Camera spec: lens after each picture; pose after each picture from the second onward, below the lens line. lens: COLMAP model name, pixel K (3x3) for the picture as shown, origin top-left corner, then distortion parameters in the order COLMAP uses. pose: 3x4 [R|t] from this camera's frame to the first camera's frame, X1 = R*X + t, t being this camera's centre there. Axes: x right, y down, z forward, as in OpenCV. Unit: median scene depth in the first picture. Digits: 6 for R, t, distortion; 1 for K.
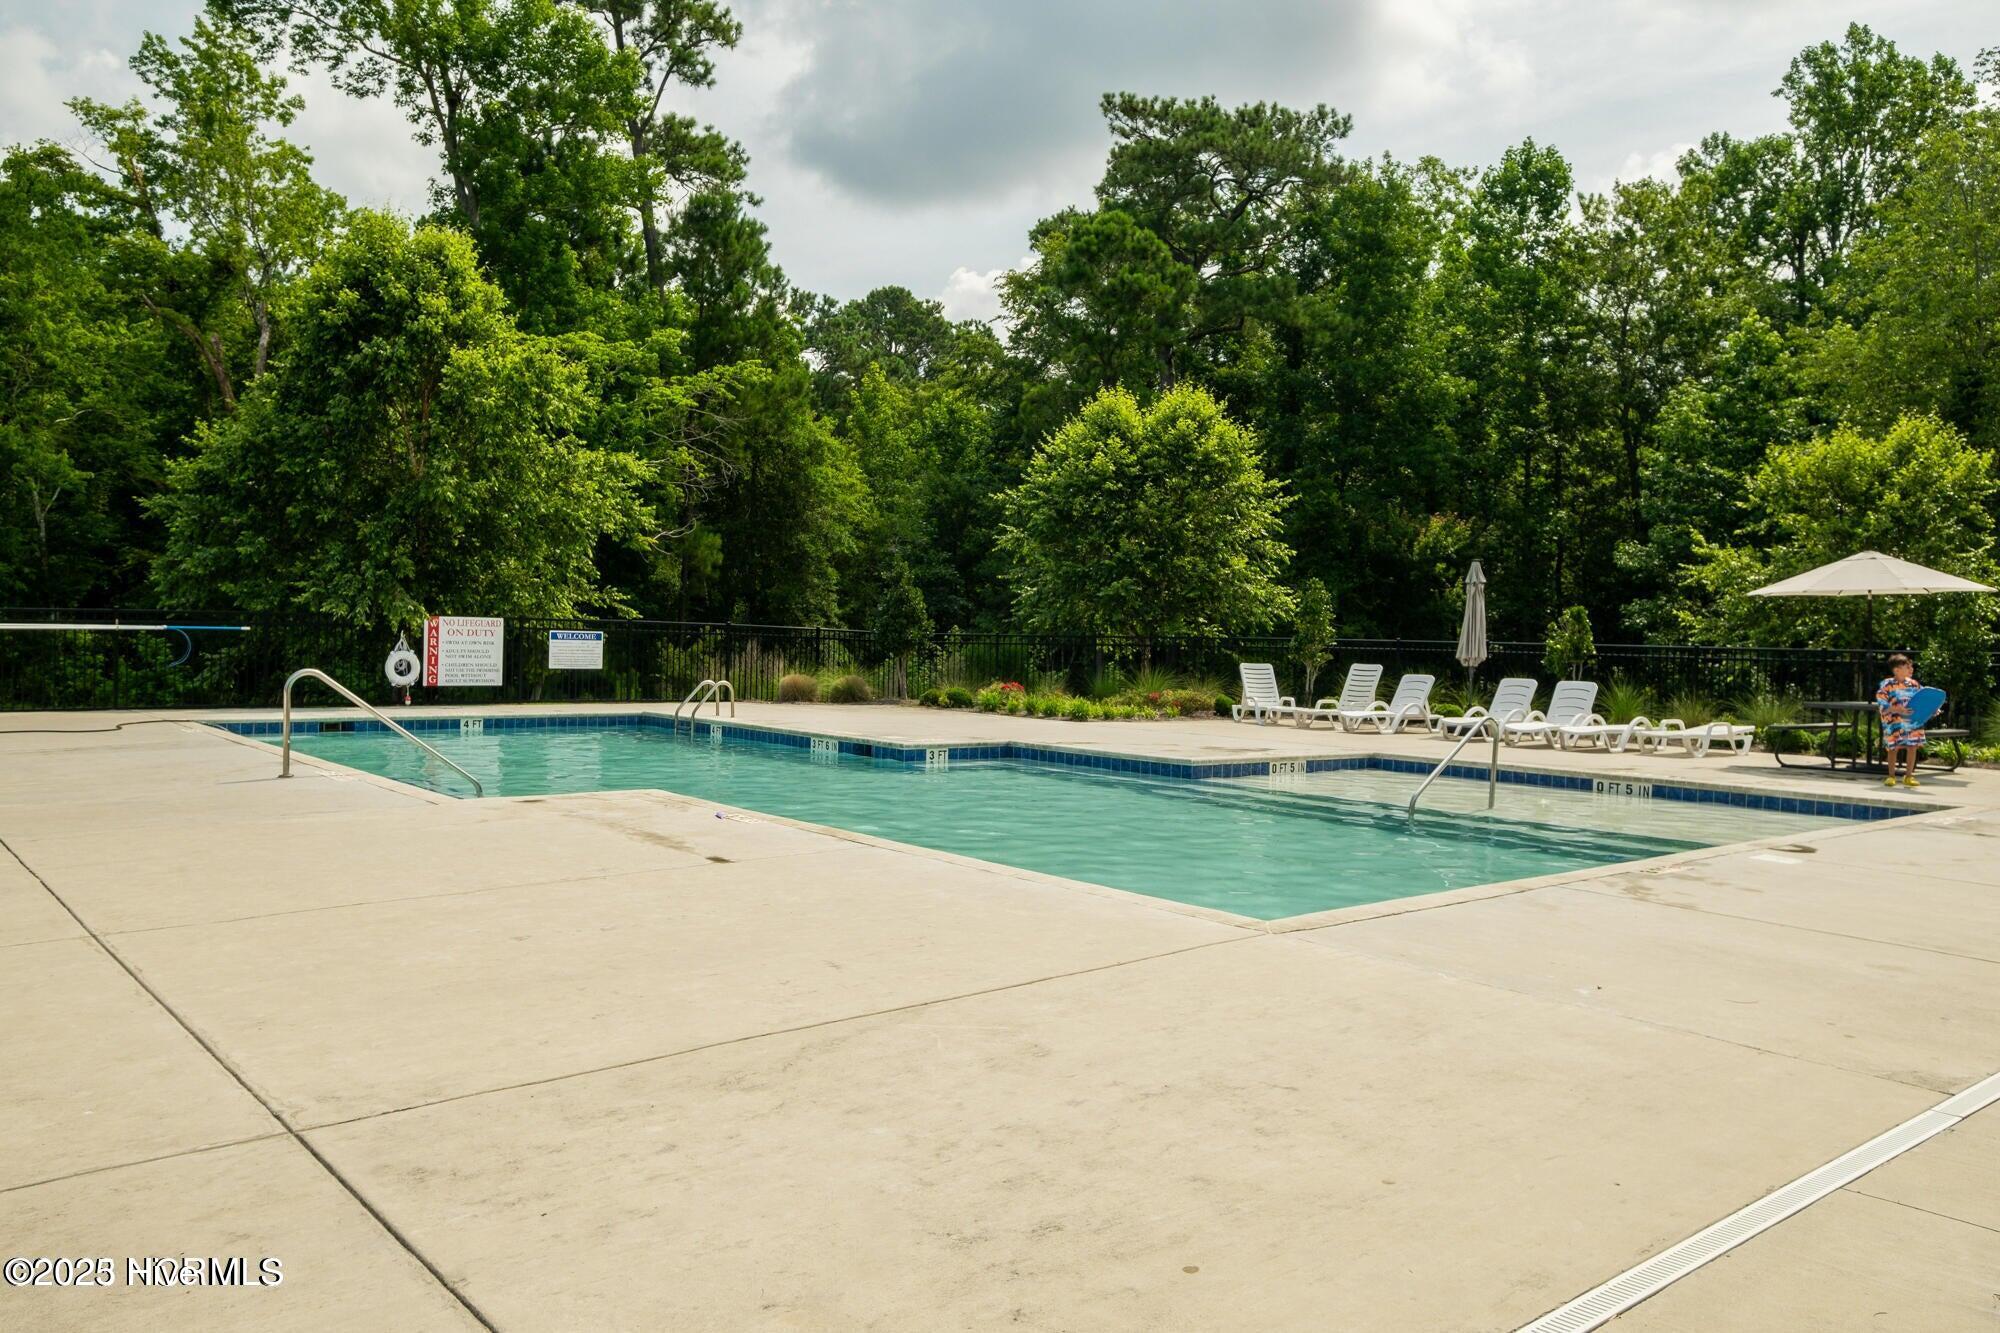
lens RADIAL K [[1460.7, 0, 1000.0], [0, 1460.7, 666.5], [0, 0, 1]] dist [-0.006538, -0.004076]
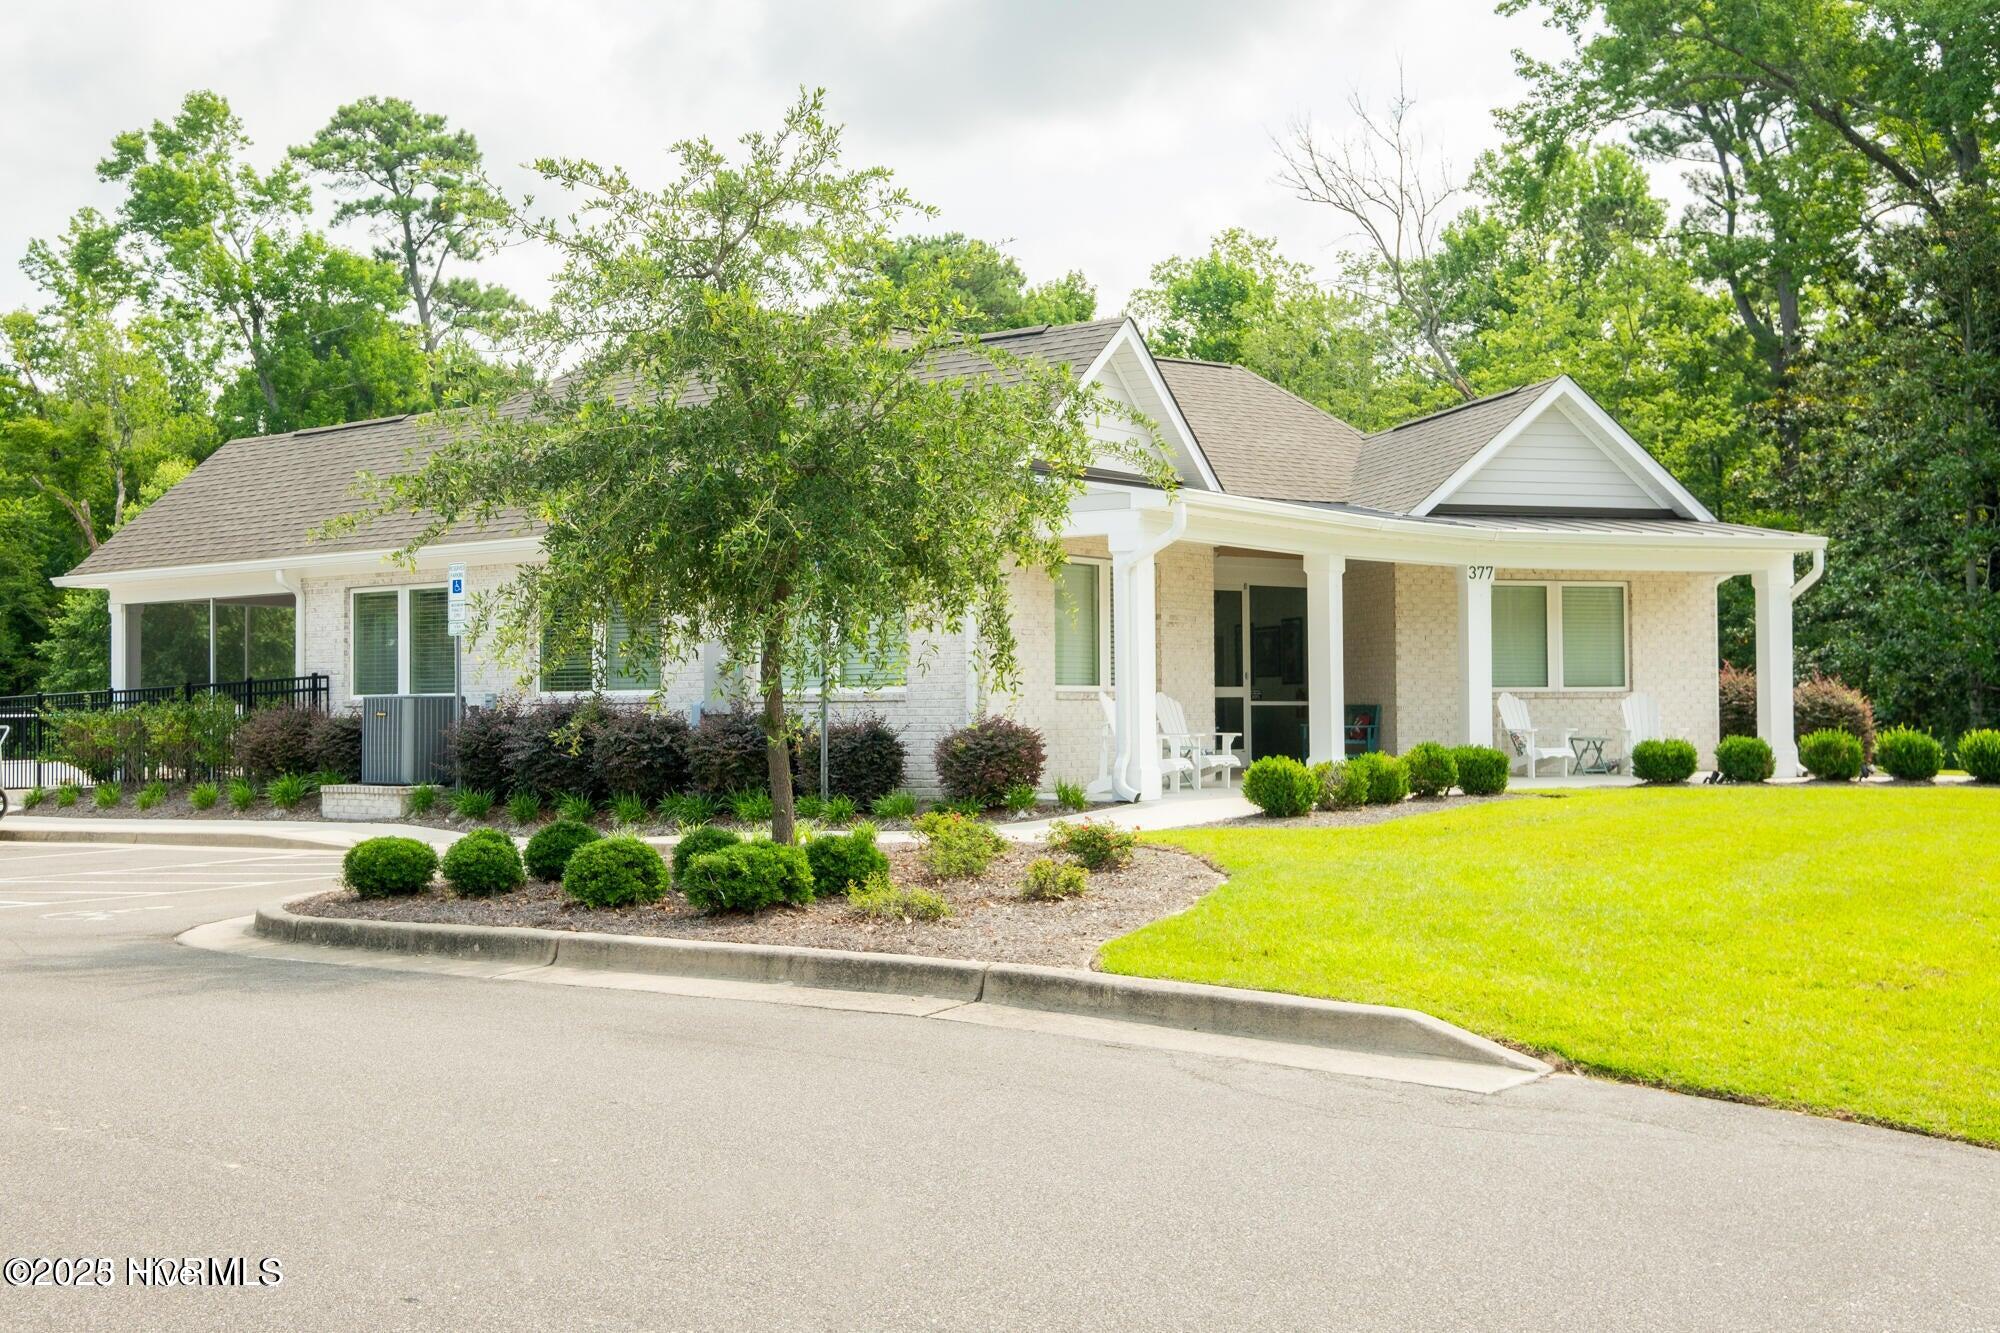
lens RADIAL K [[2148.8, 0, 1000.0], [0, 2148.8, 666.5], [0, 0, 1]] dist [0.012034, 0.015654]
pose [[0.994062, -0.029517, -0.104731, 0.402760], [0.024625, 0.998558, -0.047695, 0.031564], [0.105988, 0.044833, 0.993356, -0.701021]]
